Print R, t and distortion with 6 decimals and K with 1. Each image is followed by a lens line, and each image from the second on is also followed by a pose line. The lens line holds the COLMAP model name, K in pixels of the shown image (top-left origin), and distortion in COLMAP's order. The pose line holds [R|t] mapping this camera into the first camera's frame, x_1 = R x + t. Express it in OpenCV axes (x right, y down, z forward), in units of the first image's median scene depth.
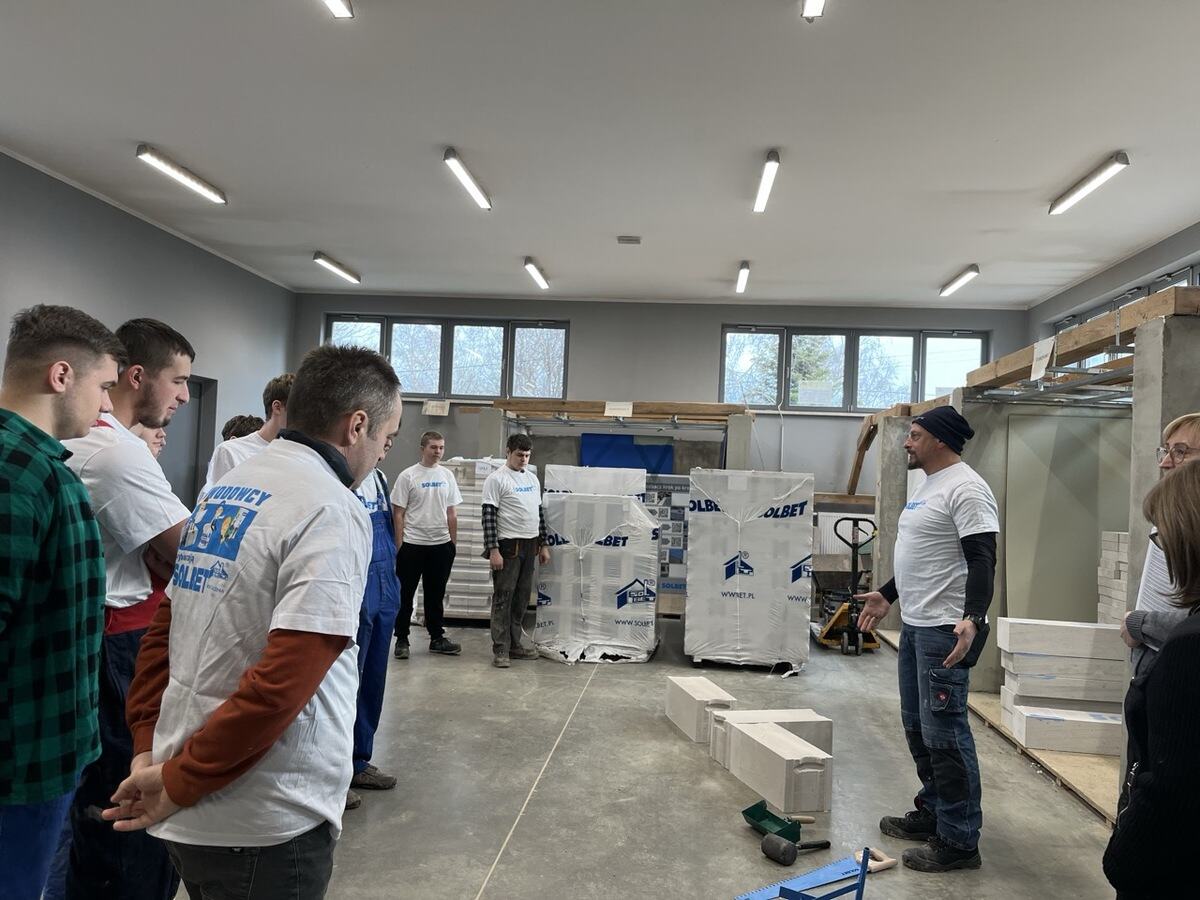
lens RADIAL K [[913.7, 0, 600.0], [0, 913.7, 450.0], [0, 0, 1]] dist [0.003129, 0.000106]
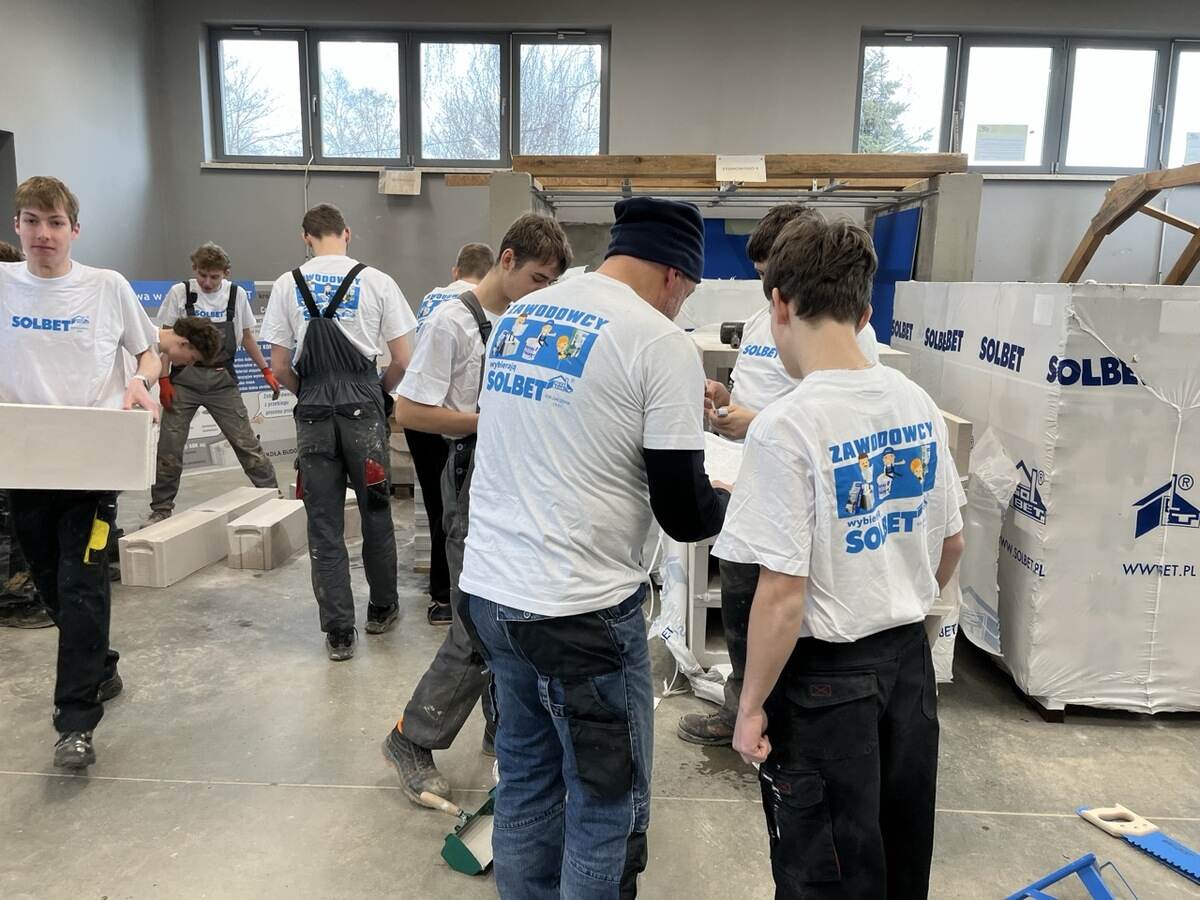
lens RADIAL K [[913.7, 0, 600.0], [0, 913.7, 450.0], [0, 0, 1]] dist [0.003129, 0.000106]
pose [[0.998092, -0.036240, 0.049982, -0.140325], [0.024284, 0.974776, 0.221859, -0.003638], [-0.056761, -0.220222, 0.973797, 0.590711]]
